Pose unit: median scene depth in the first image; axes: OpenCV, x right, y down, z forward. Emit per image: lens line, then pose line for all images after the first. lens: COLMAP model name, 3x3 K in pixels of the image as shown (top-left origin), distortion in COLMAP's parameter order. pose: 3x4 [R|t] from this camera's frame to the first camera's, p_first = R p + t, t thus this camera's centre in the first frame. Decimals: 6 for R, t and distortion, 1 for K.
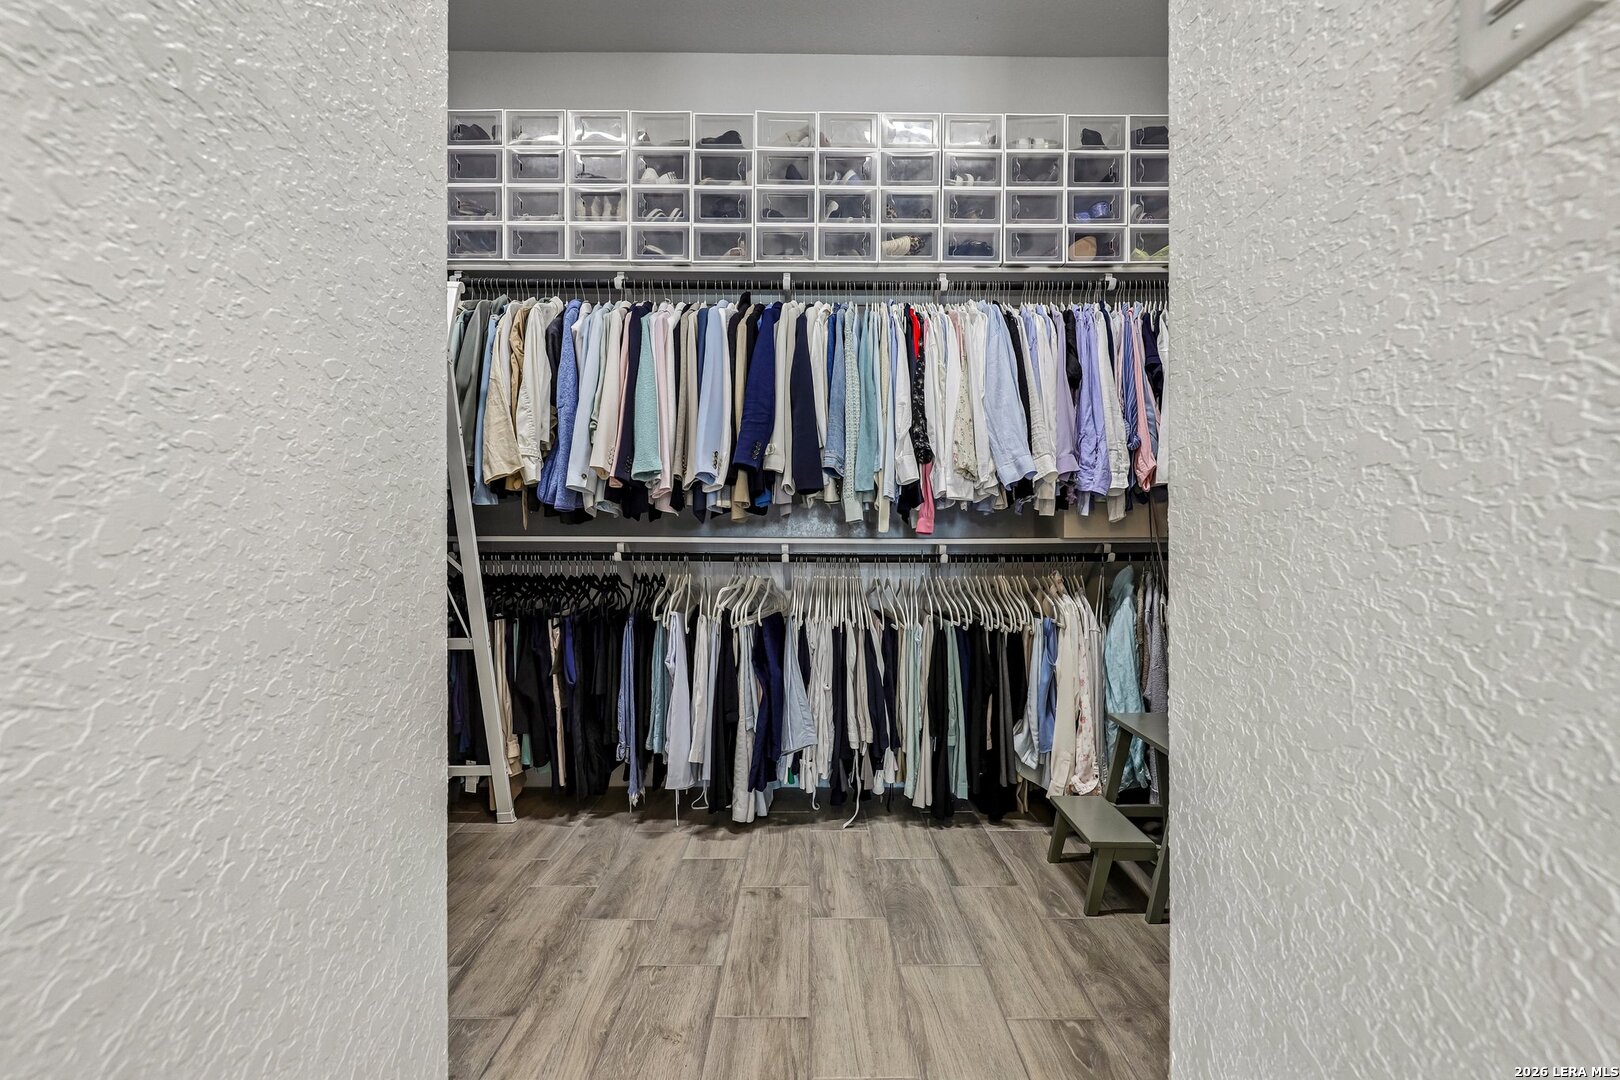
lens RADIAL K [[743.6, 0, 810.0], [0, 743.6, 540.0], [0, 0, 1]] dist [-0.021124, -0.000024]
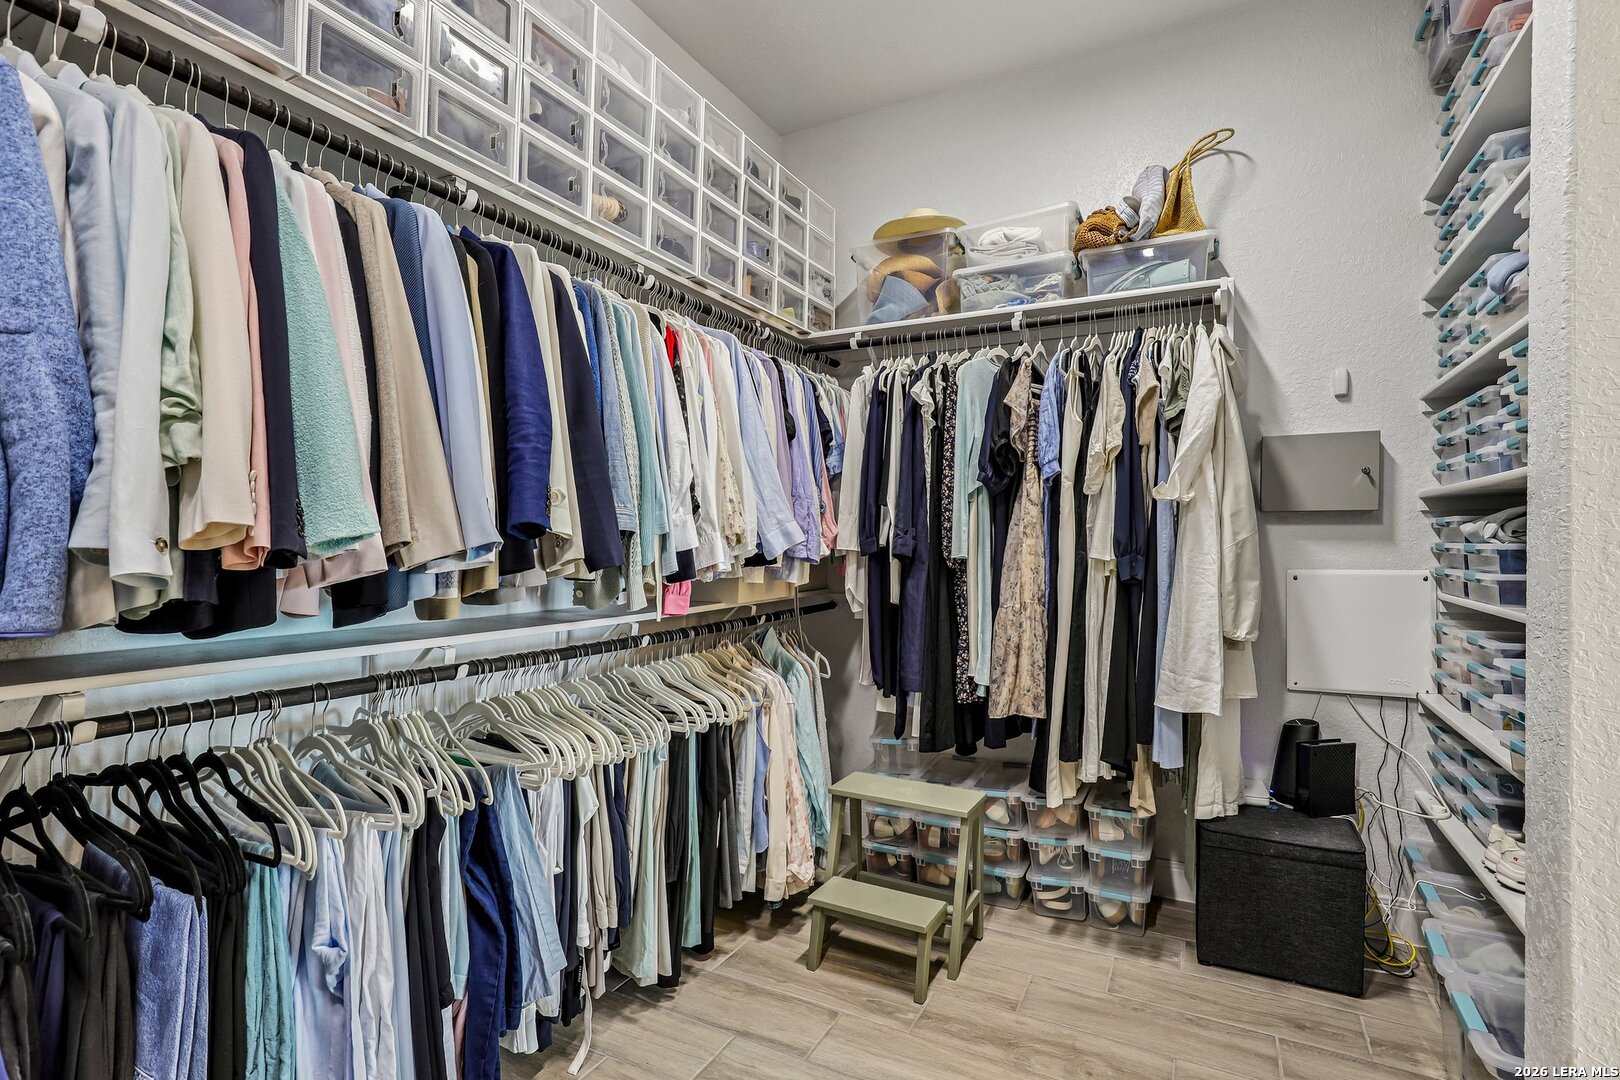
lens RADIAL K [[760.8, 0, 813.5], [0, 760.8, 545.8], [0, 0, 1]] dist [-0.021713, 0.000011]
pose [[0.460041, -0.001076, 0.887897, -0.458223], [-0.003098, 0.999991, 0.002817, -0.081617], [-0.887892, -0.004046, 0.460034, 0.525176]]
